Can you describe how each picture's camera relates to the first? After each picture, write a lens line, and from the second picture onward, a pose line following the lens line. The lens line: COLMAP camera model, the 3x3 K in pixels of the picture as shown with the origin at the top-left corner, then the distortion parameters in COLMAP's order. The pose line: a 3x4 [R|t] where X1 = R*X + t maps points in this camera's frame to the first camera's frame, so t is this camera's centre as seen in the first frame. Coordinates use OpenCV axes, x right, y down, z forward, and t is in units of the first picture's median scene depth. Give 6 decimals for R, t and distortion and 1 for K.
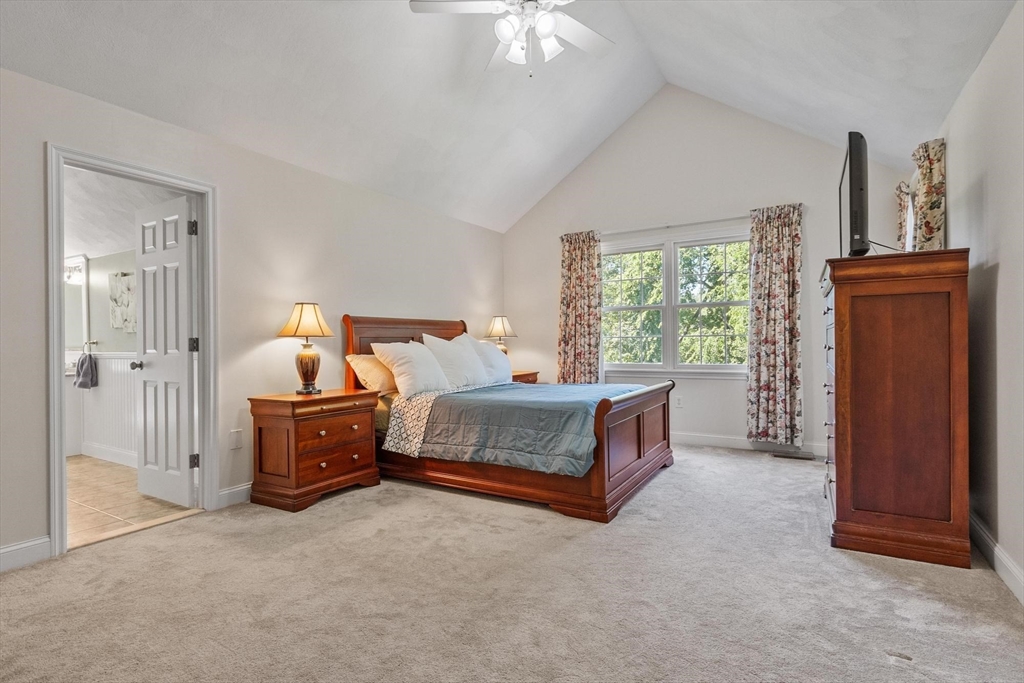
lens RADIAL K [[484.1, 0, 518.2], [0, 484.1, 341.4], [0, 0, 1]] dist [0.000070, 0.000093]
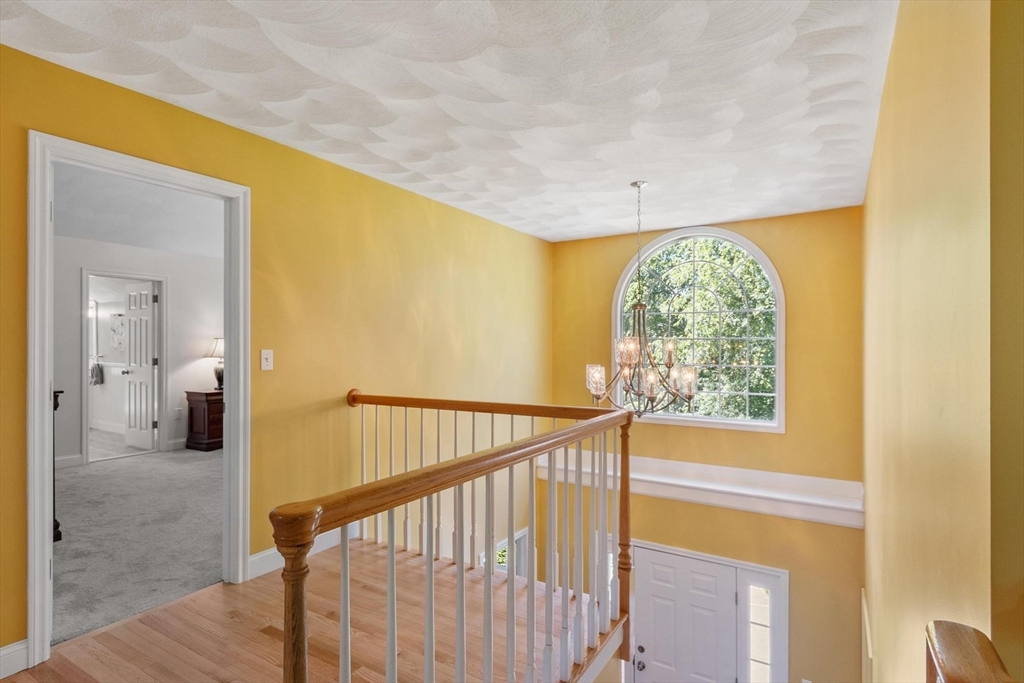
lens RADIAL K [[498.0, 0, 512.9], [0, 498.0, 348.0], [0, 0, 1]] dist [-0.000732, 0.000573]
pose [[0.999733, 0.012677, -0.019305, 0.707354], [-0.012658, 0.999919, 0.001096, -0.062330], [0.019317, -0.000851, 0.999813, -0.845633]]
